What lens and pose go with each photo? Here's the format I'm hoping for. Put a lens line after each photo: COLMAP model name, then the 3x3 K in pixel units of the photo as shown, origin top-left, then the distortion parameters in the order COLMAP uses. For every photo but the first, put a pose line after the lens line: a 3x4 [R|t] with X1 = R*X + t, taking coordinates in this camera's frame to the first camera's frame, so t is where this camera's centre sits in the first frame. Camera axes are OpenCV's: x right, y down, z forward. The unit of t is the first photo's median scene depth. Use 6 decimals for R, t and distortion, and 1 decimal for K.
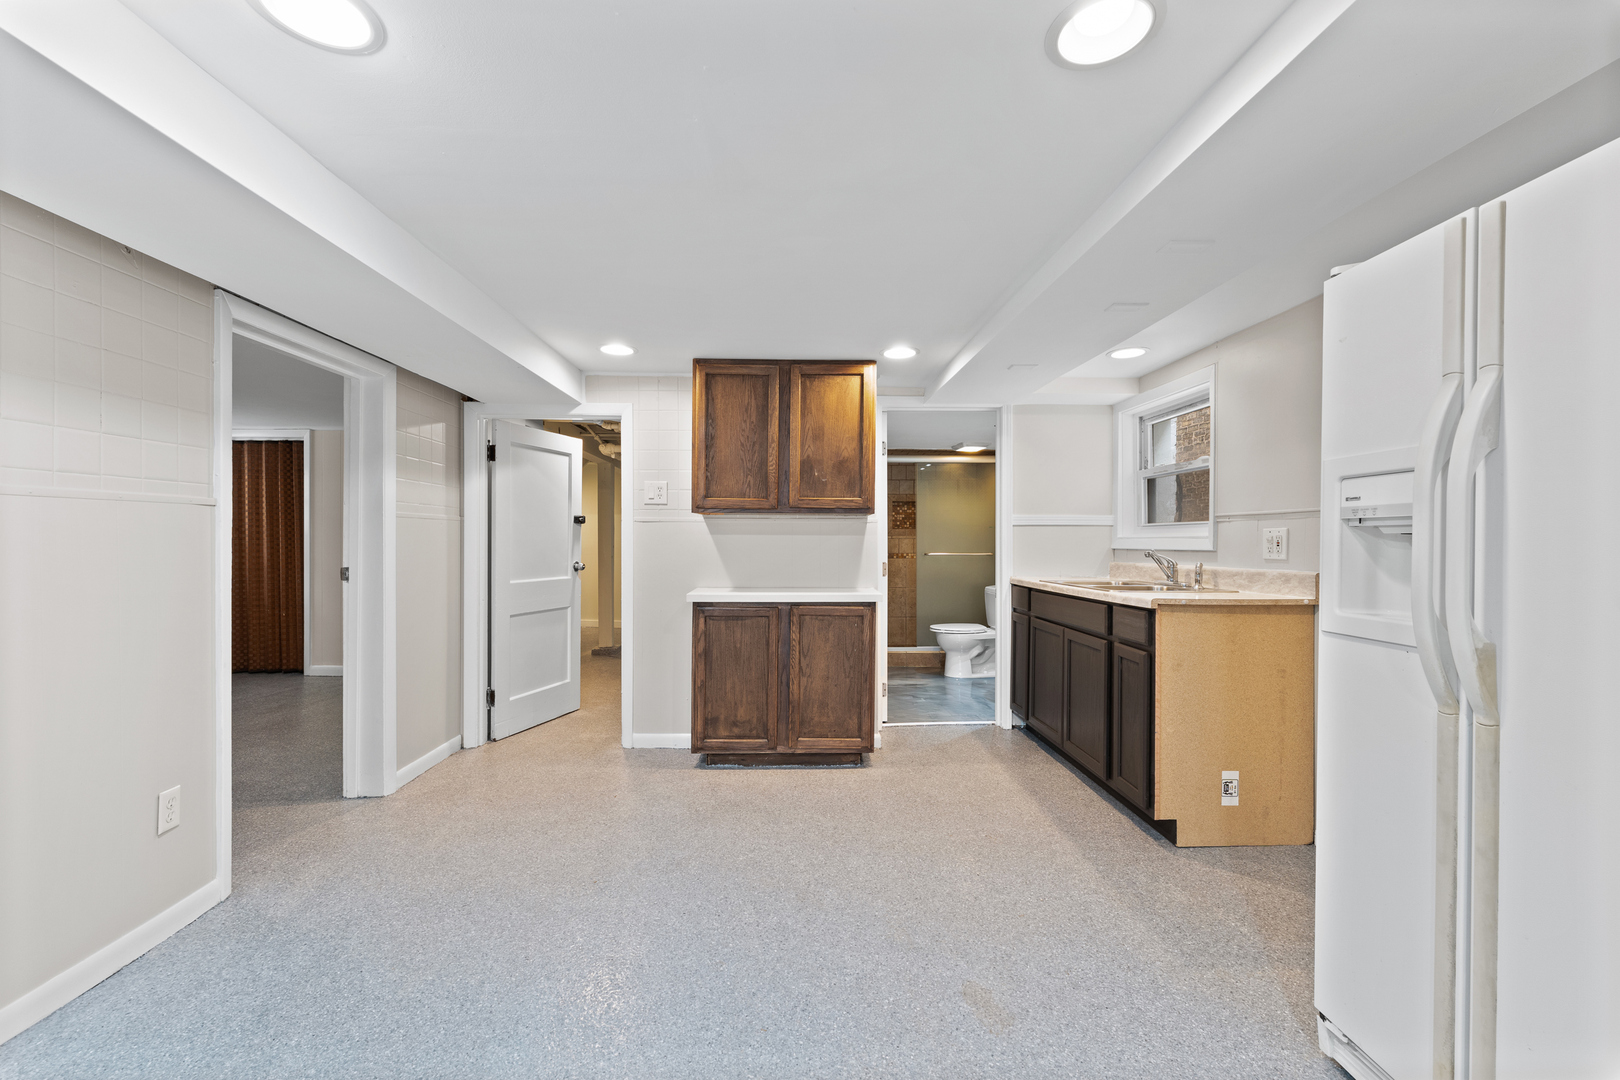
lens RADIAL K [[661.9, 0, 806.6], [0, 661.9, 535.9], [0, 0, 1]] dist [0.011648, 0.000204]
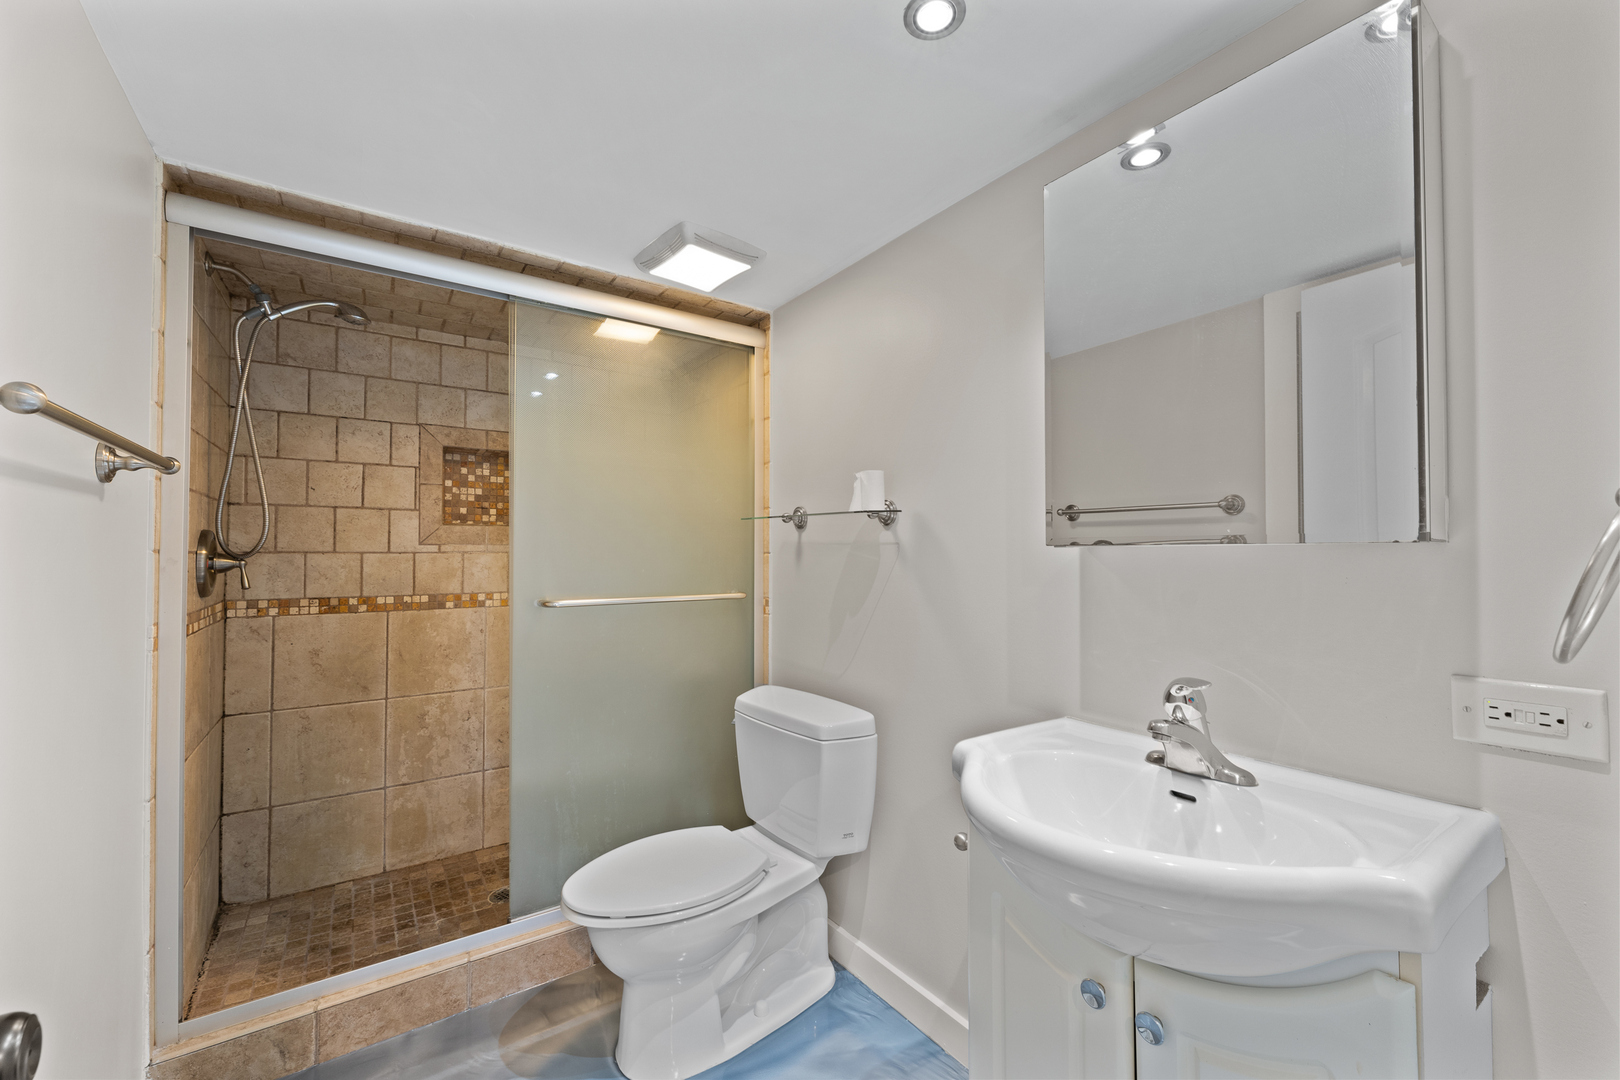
lens RADIAL K [[661.9, 0, 813.4], [0, 661.9, 532.0], [0, 0, 1]] dist [0.011648, 0.000204]
pose [[0.840584, 0.022294, 0.541223, 0.105174], [-0.004012, 0.999381, -0.034936, 0.005041], [-0.541667, 0.027195, 0.840153, 0.598114]]
